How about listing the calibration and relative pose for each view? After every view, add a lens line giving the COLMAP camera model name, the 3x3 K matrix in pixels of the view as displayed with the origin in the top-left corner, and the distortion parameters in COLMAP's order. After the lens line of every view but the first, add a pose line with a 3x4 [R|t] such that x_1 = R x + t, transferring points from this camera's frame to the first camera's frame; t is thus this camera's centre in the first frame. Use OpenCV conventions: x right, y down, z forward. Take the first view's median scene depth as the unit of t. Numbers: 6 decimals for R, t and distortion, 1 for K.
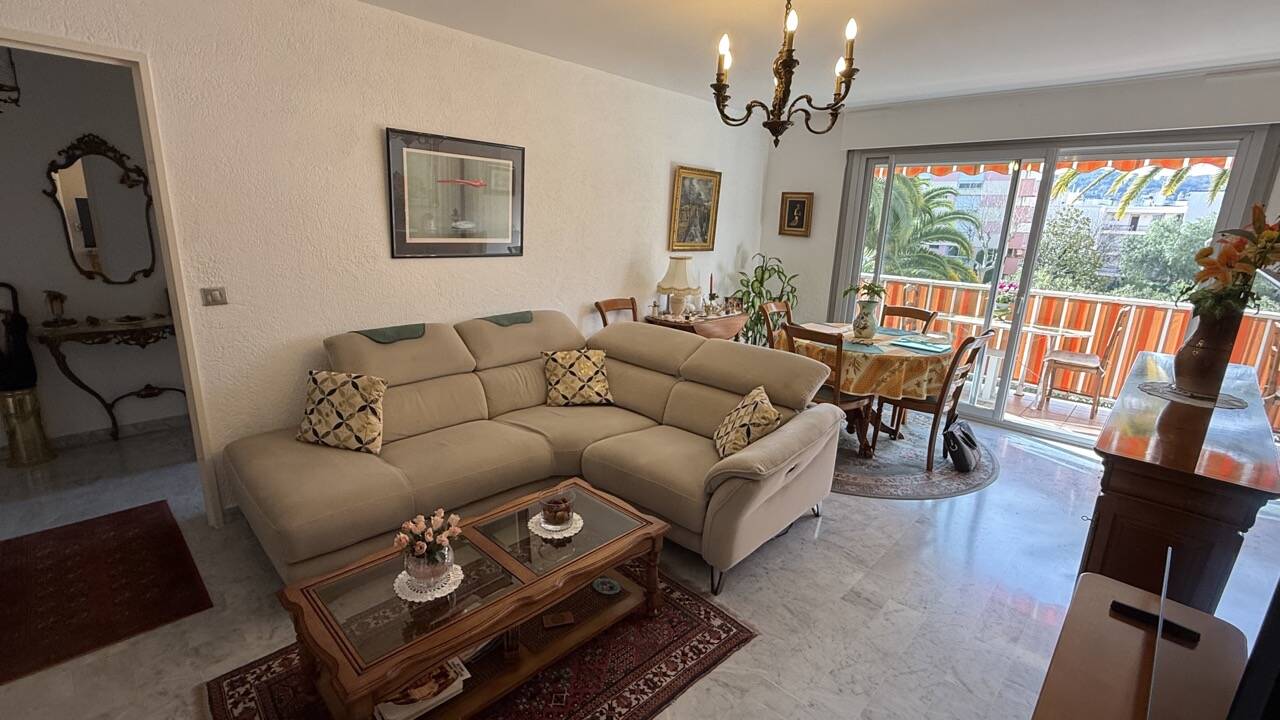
lens RADIAL K [[567.7, 0, 640.1], [0, 567.7, 361.1], [0, 0, 1]] dist [0.000531, -0.000131]
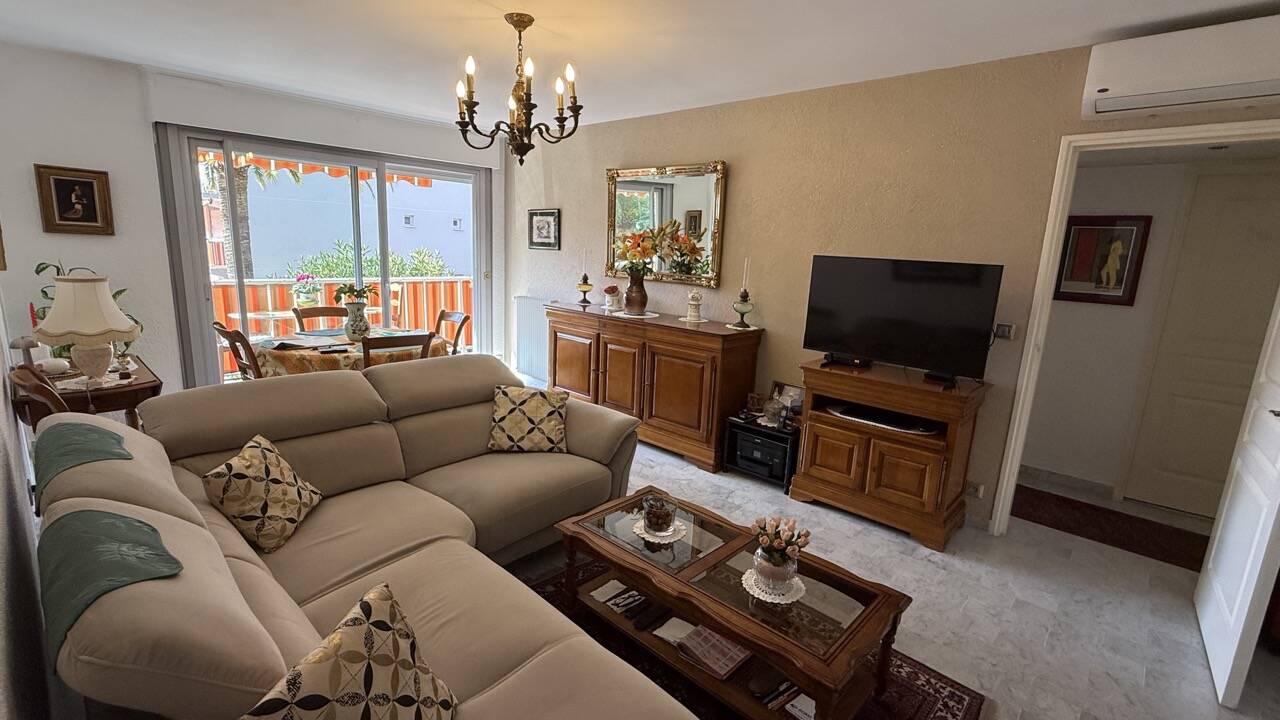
lens RADIAL K [[567.7, 0, 639.6], [0, 567.7, 360.4], [0, 0, 1]] dist [0.000531, -0.000131]
pose [[-0.017855, -0.230632, 0.972877, -0.566227], [0.200402, 0.952461, 0.229470, -0.133477], [-0.979551, 0.199063, 0.029212, 0.490786]]
